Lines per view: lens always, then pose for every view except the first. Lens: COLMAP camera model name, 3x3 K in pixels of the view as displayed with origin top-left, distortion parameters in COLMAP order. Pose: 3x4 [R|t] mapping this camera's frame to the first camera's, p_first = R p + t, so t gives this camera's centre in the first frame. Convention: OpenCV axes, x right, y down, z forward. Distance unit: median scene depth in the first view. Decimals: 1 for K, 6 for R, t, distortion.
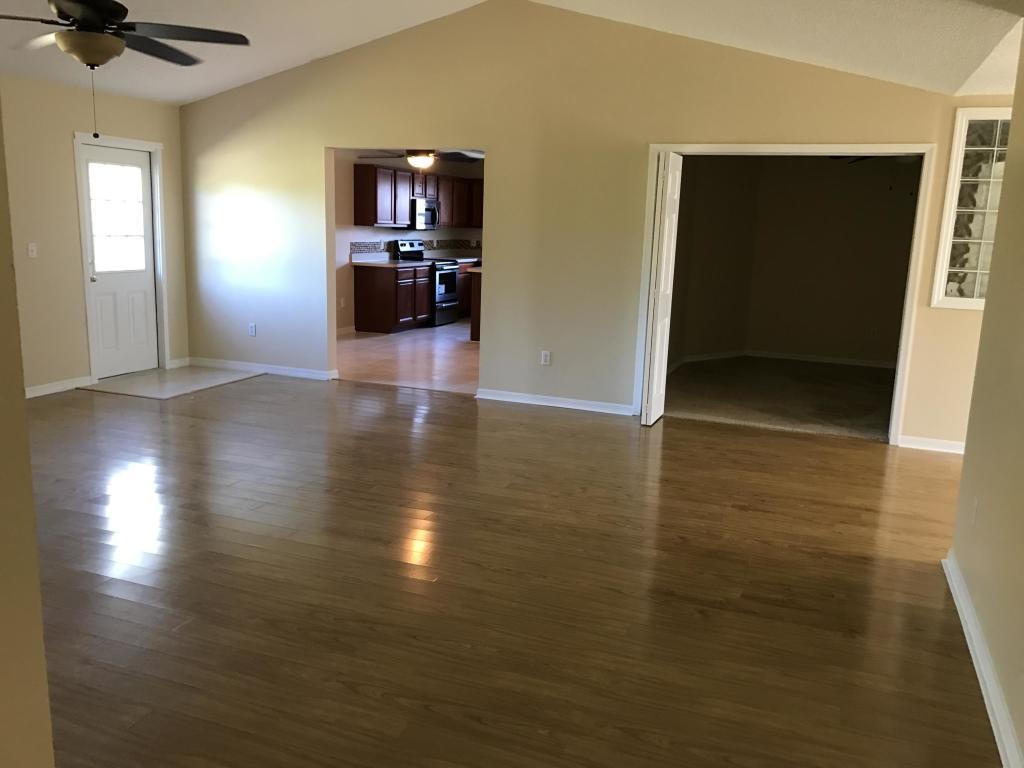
lens RADIAL K [[849.6, 0, 512.8], [0, 849.6, 391.0], [0, 0, 1]] dist [0.040839, 0.000090]
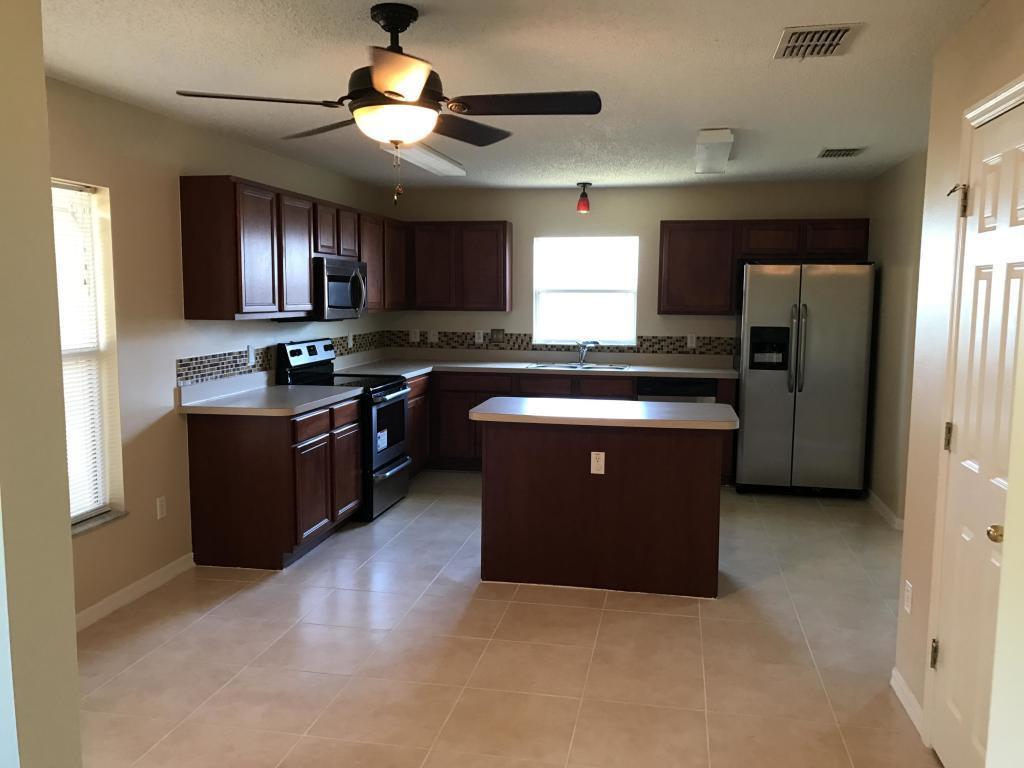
lens RADIAL K [[849.6, 0, 512.5], [0, 849.6, 376.9], [0, 0, 1]] dist [0.040839, 0.000090]
pose [[0.984562, -0.046558, 0.168730, -0.092275], [0.062057, 0.994205, -0.087781, -0.110778], [-0.163666, 0.096897, 0.981746, 0.521920]]
